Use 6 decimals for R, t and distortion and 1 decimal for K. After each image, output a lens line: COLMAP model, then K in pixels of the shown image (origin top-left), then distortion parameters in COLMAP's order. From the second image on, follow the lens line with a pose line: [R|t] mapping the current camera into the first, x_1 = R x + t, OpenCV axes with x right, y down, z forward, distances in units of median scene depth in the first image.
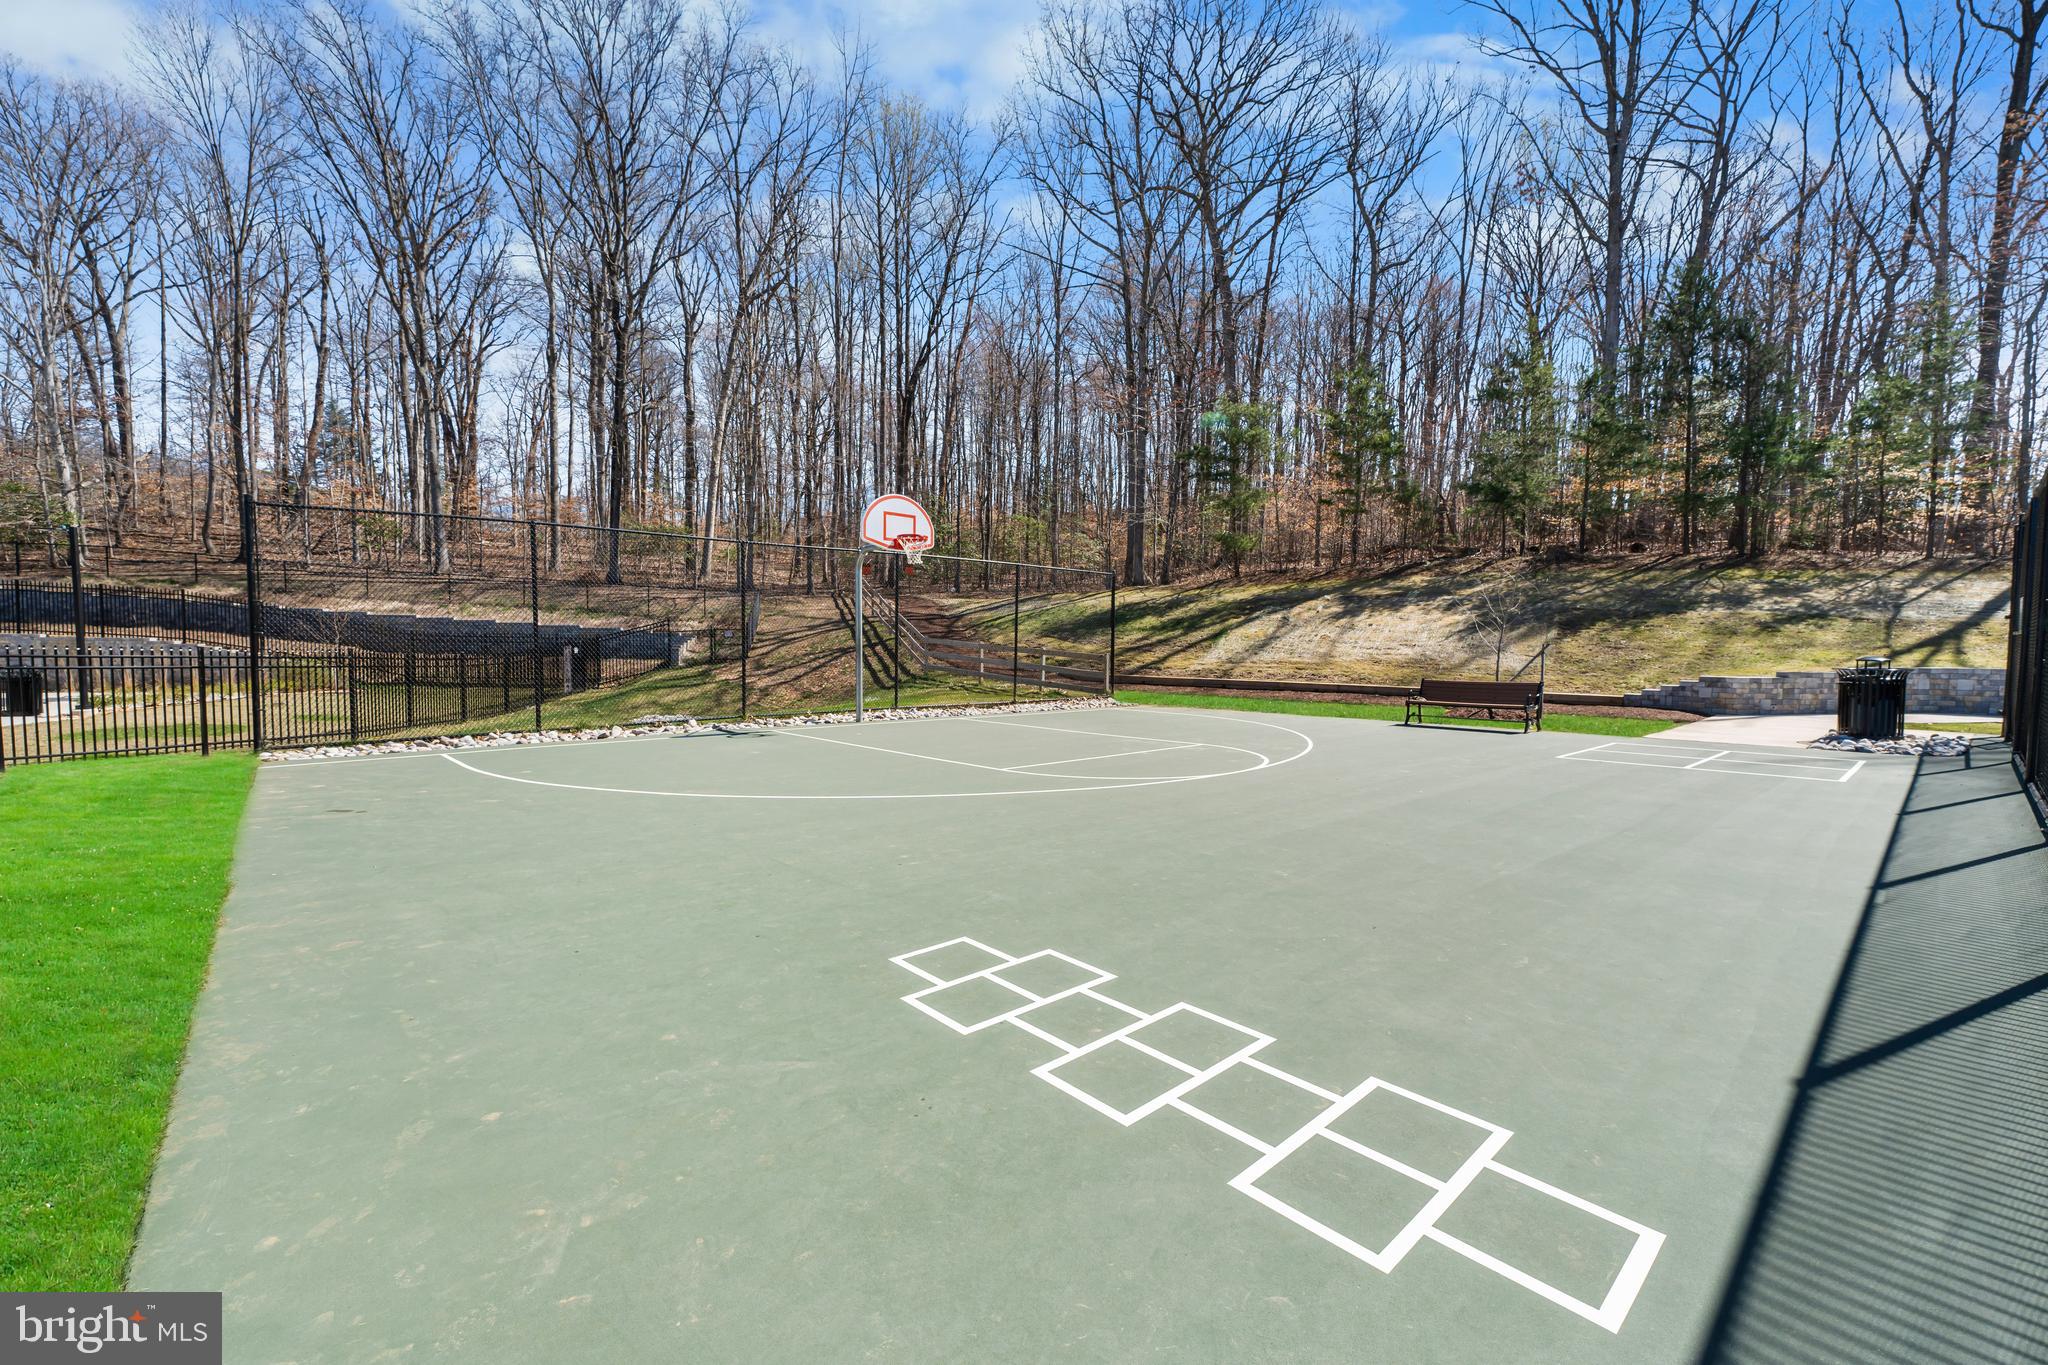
lens RADIAL K [[822.4, 0, 1024.0], [0, 822.4, 682.5], [0, 0, 1]] dist [-0.000228, -0.000014]
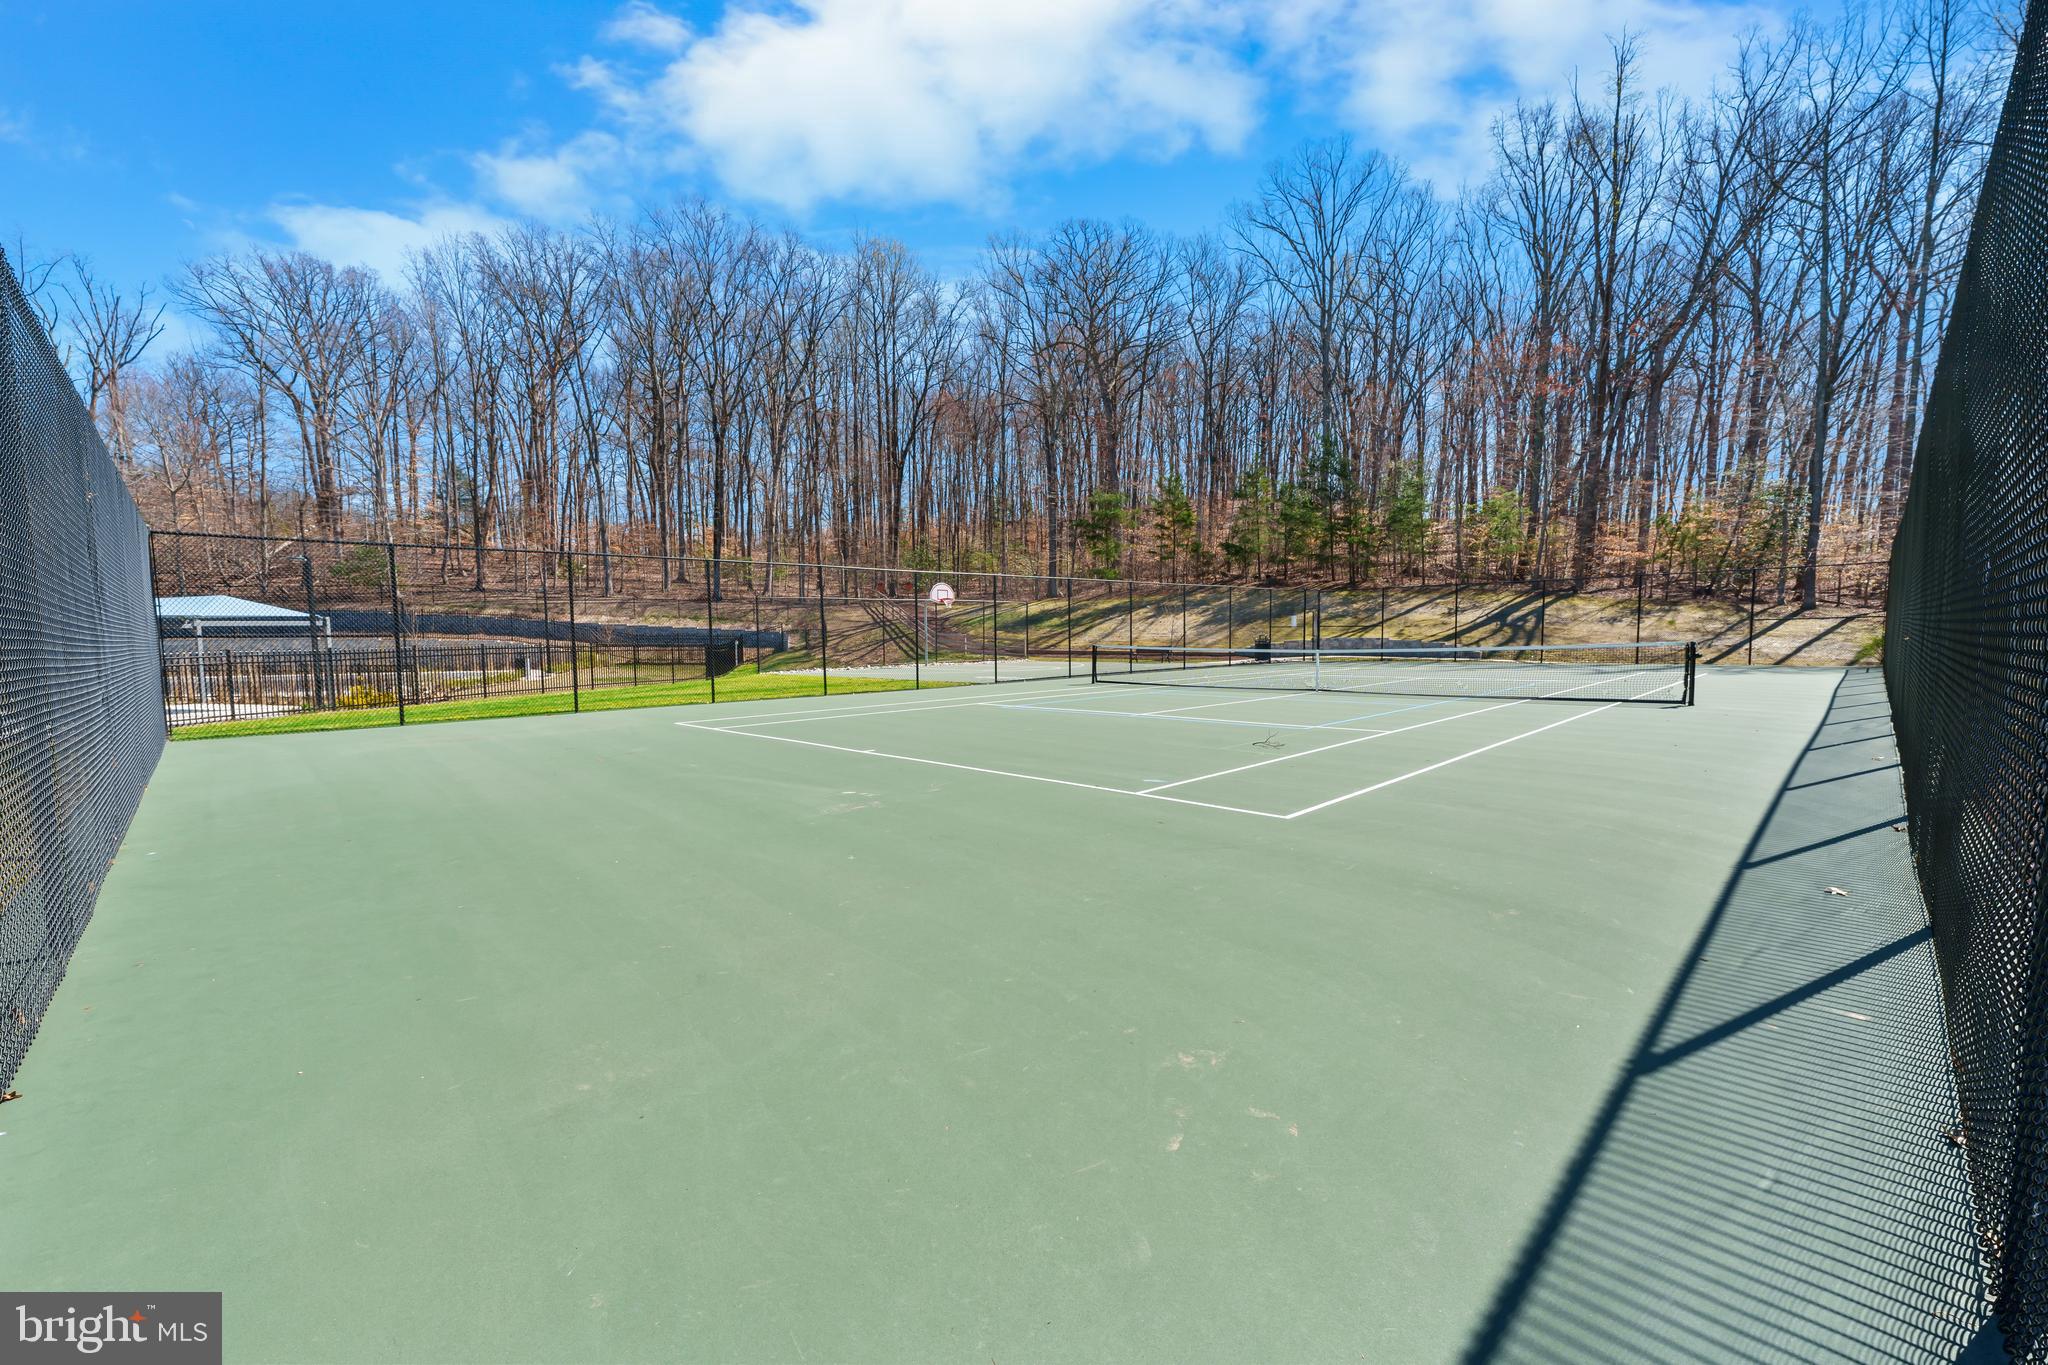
lens RADIAL K [[832.8, 0, 1024.0], [0, 832.8, 682.5], [0, 0, 1]] dist [0.000173, 0.000001]
pose [[0.998362, -0.021518, 0.053009, -0.014897], [0.020760, 0.999675, 0.014798, 0.031217], [-0.053310, -0.013674, 0.998484, -0.810503]]
